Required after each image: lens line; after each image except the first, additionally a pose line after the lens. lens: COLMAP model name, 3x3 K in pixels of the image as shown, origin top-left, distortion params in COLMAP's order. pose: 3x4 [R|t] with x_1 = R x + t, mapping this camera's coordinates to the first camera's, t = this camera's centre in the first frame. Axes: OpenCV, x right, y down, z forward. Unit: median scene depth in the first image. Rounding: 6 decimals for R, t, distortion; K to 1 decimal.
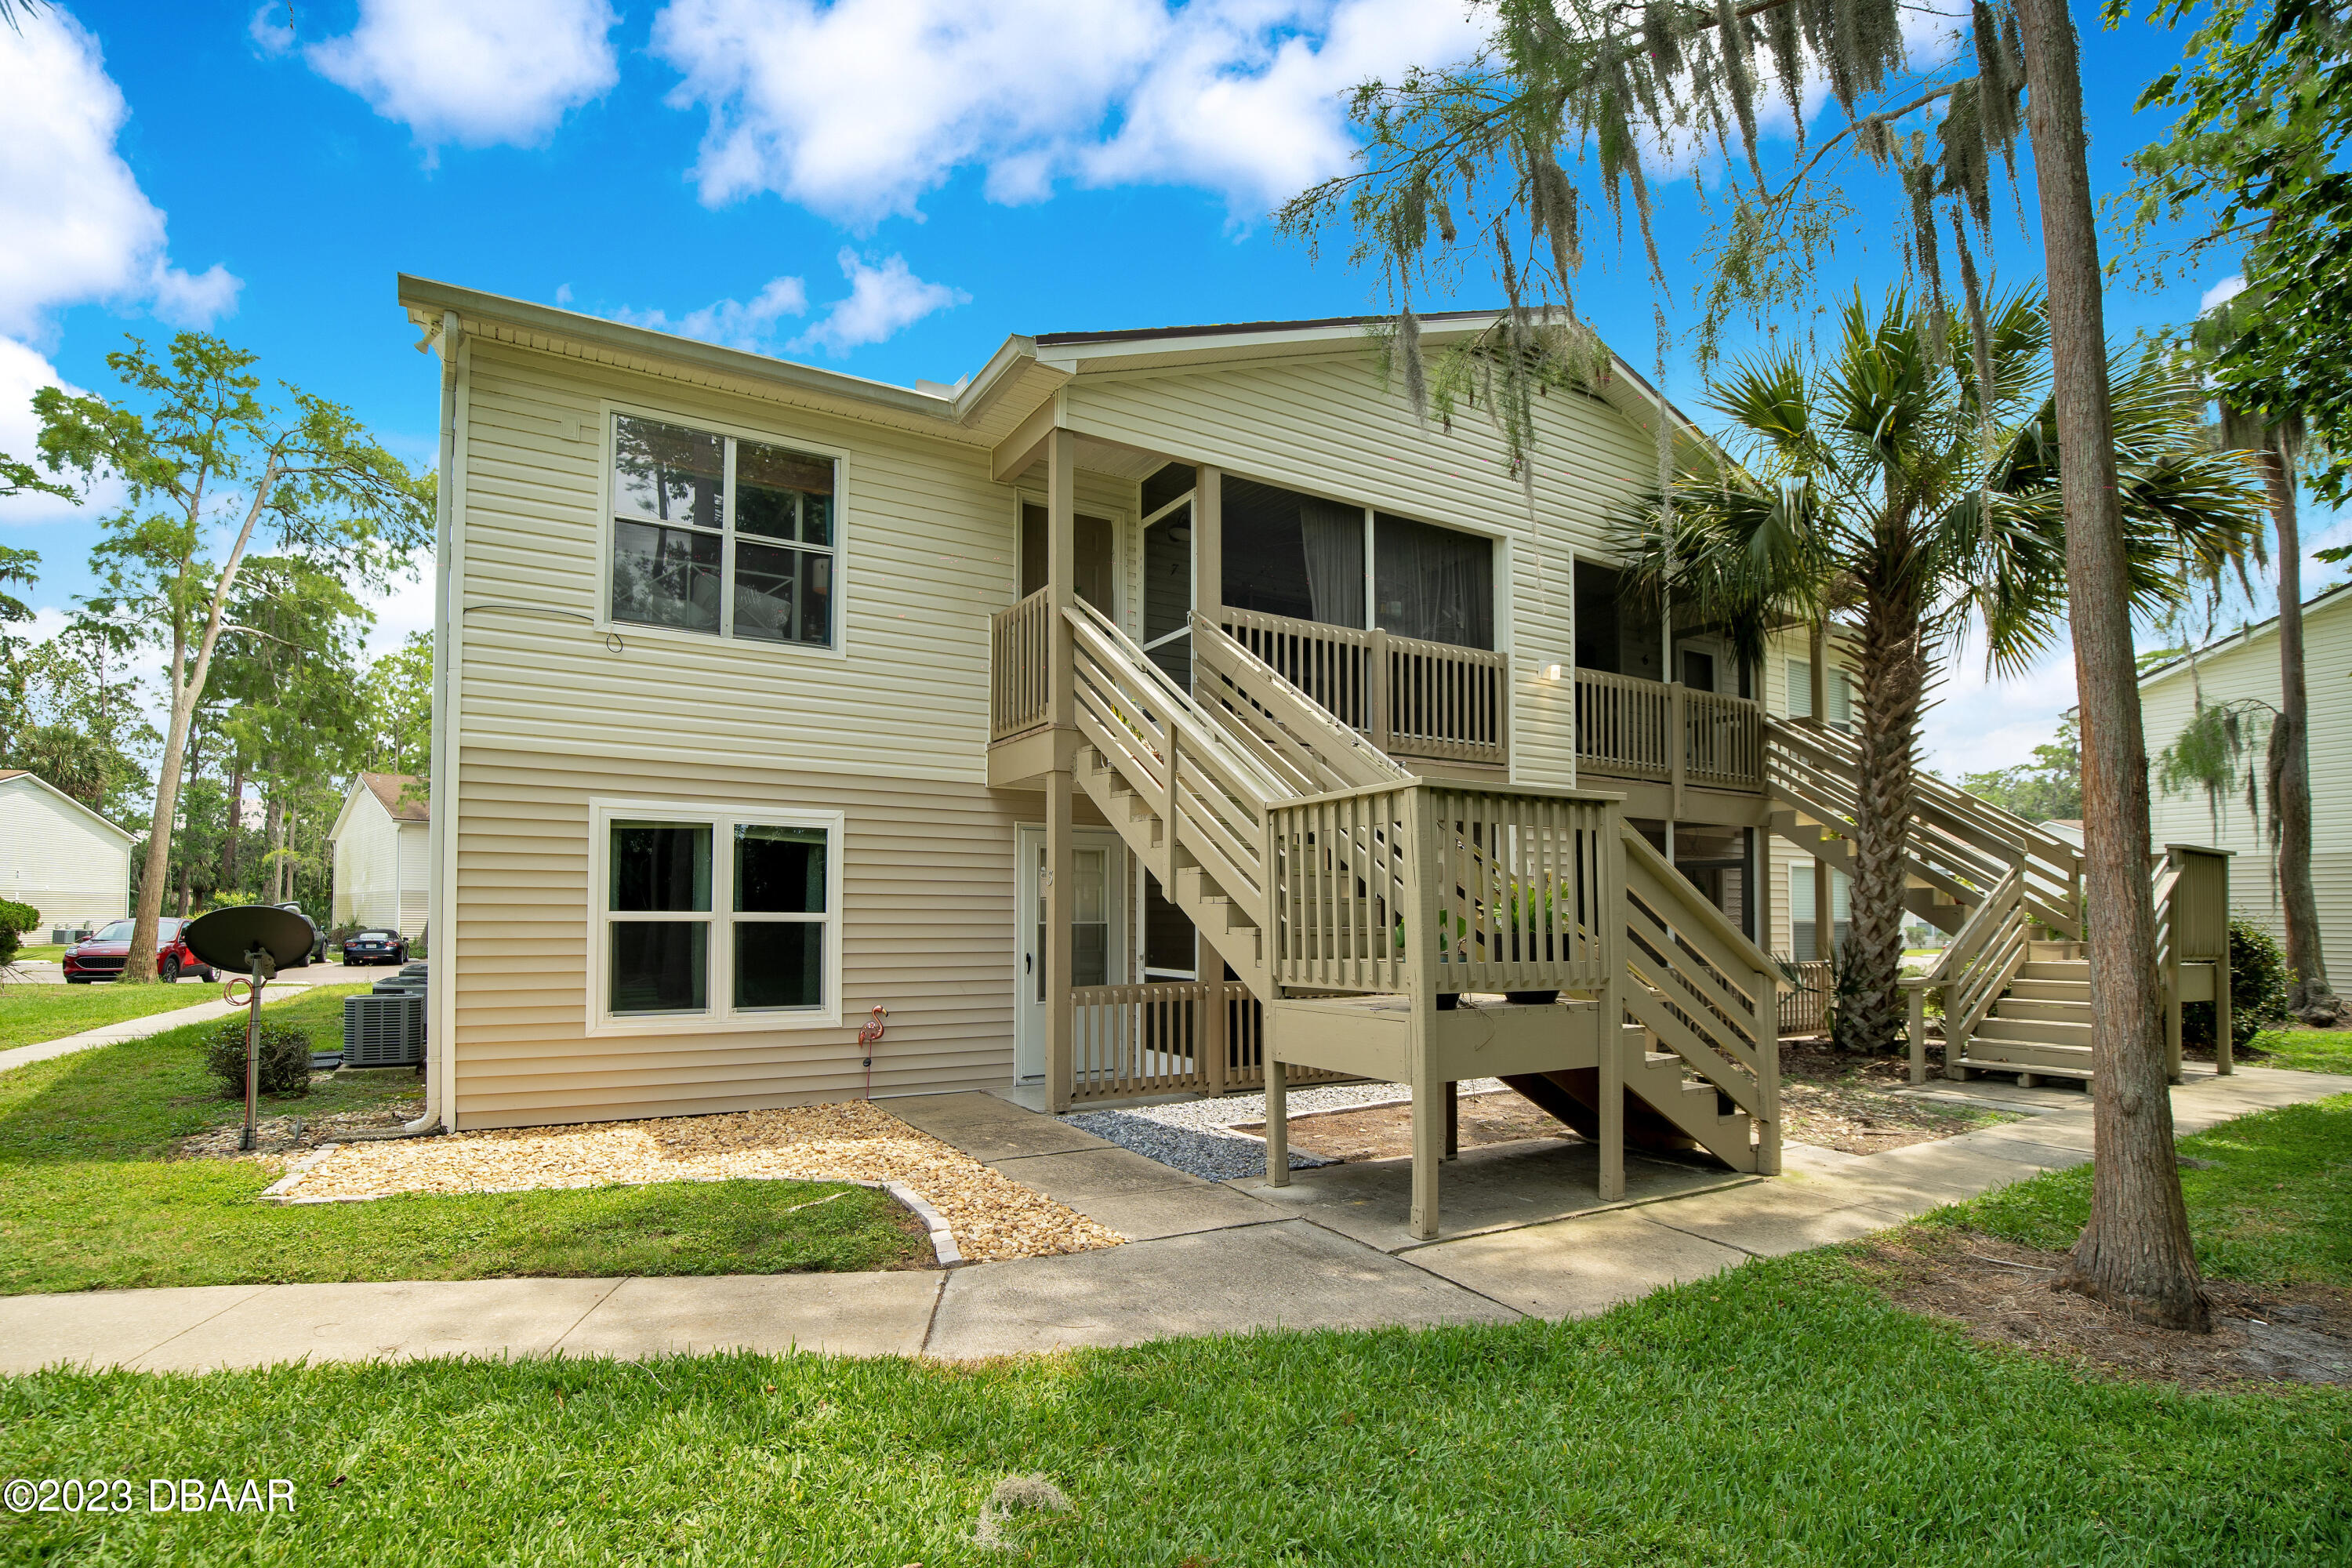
lens RADIAL K [[1133.6, 0, 1175.3], [0, 1133.6, 878.3], [0, 0, 1]] dist [-0.013443, -0.000084]
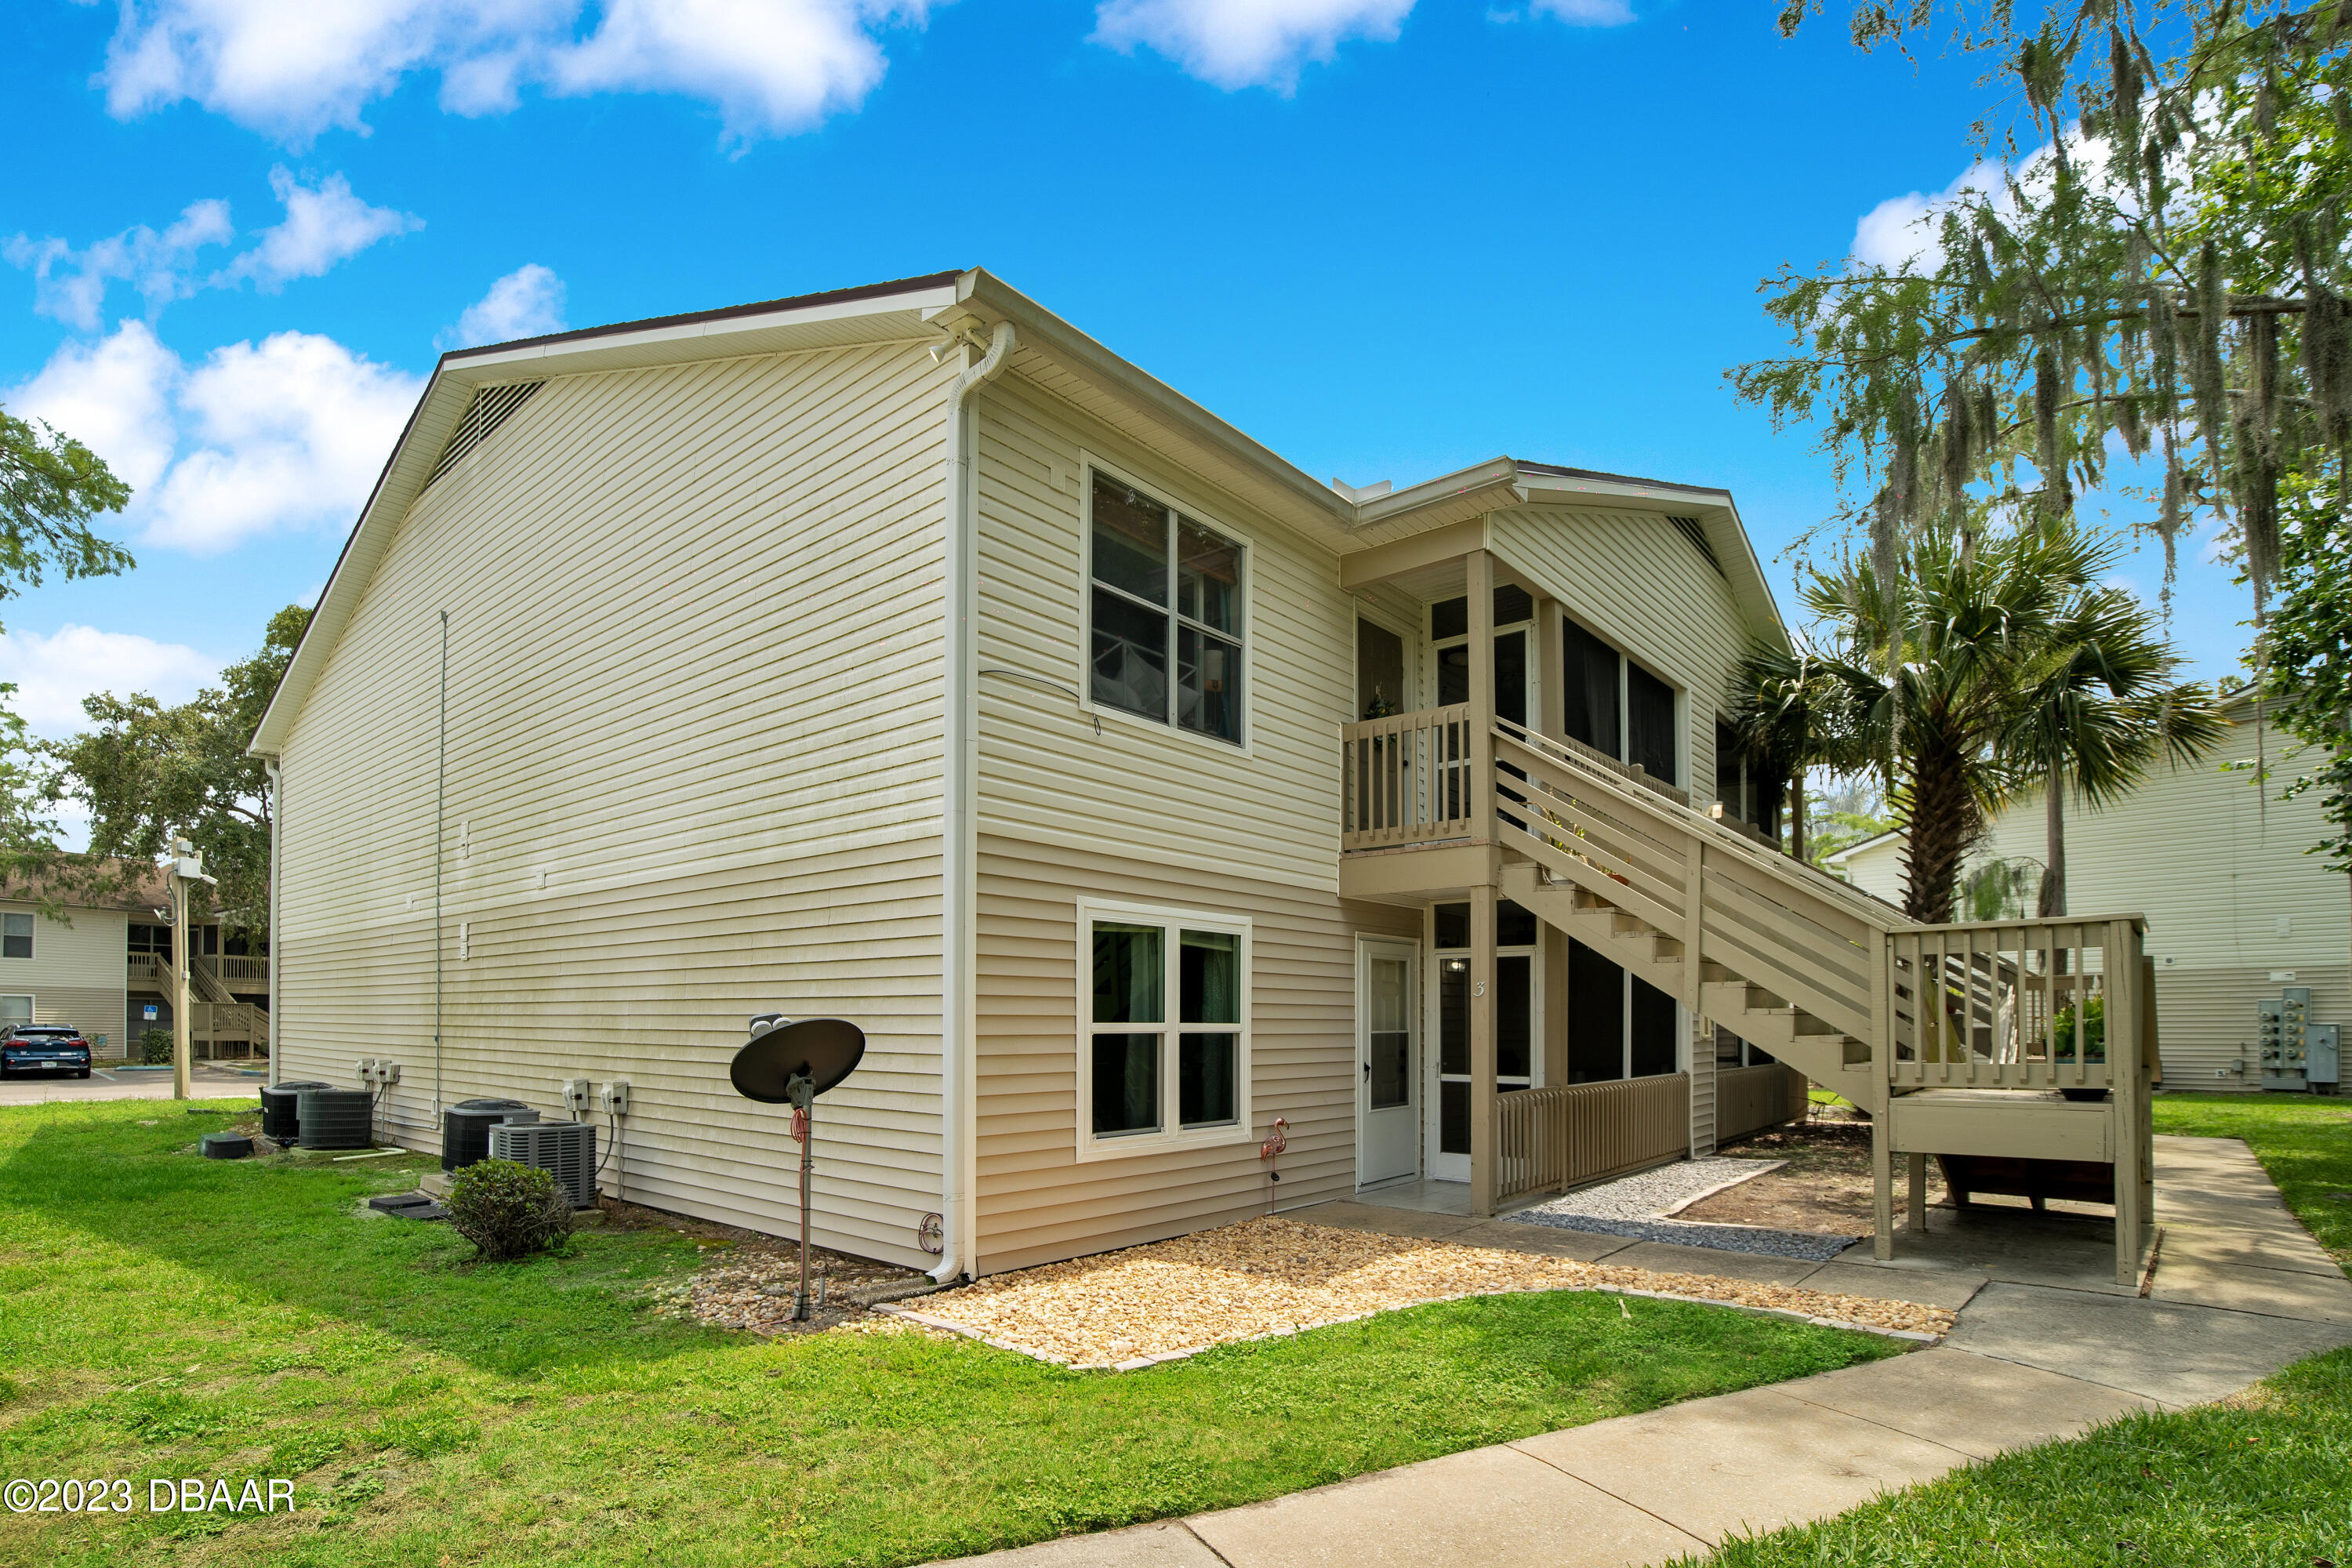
lens RADIAL K [[1125.5, 0, 1177.5], [0, 1125.5, 1001.5], [0, 0, 1]] dist [-0.000274, 0.000225]
pose [[0.943292, 0.003304, 0.331947, -0.698352], [-0.009528, 0.999808, 0.017125, -0.003853], [-0.331827, -0.019317, 0.943143, 0.122739]]
